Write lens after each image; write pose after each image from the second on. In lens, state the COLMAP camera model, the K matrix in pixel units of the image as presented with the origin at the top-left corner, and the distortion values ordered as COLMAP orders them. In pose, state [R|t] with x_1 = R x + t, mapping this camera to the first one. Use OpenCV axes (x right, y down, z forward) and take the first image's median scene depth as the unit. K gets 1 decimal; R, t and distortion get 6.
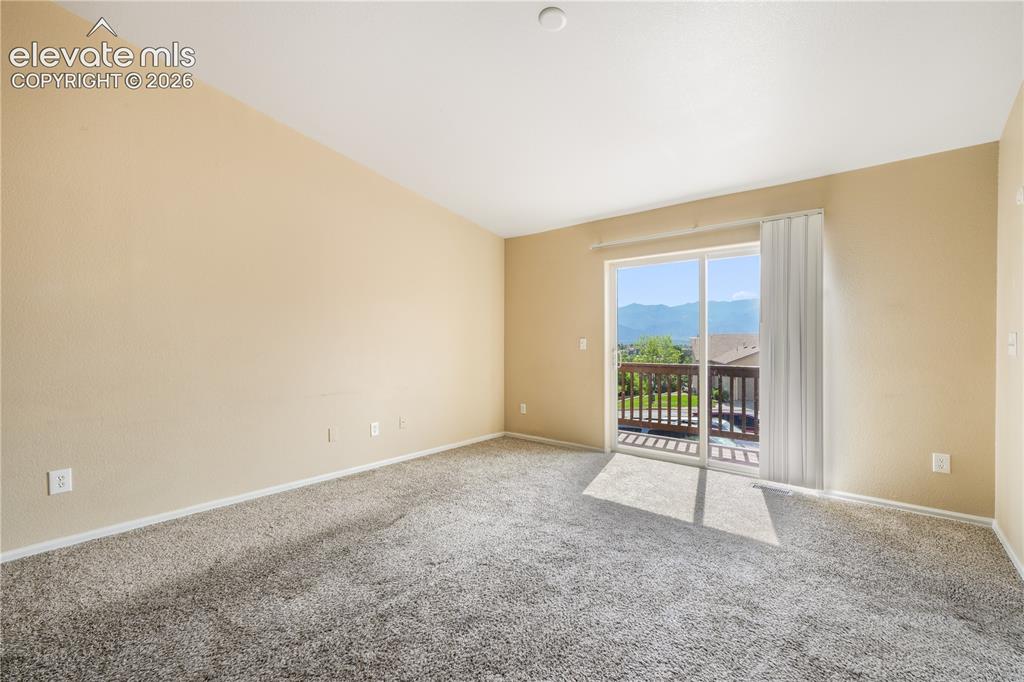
lens RADIAL K [[445.1, 0, 508.9], [0, 445.1, 342.5], [0, 0, 1]] dist [0.007733, 0.000888]
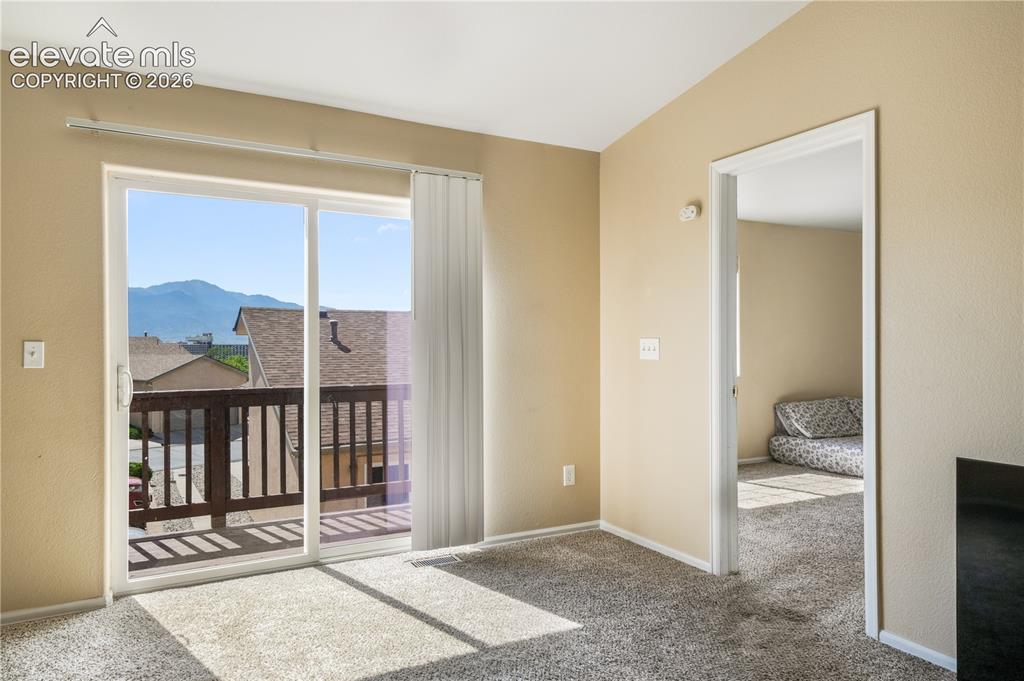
lens RADIAL K [[665.4, 0, 513.3], [0, 665.4, 338.1], [0, 0, 1]] dist [0.028923, 0.001181]
pose [[0.364509, 0.011183, 0.931133, -0.334466], [0.006409, 0.999874, -0.014518, 0.000010], [-0.931178, 0.011259, 0.364391, 0.511469]]
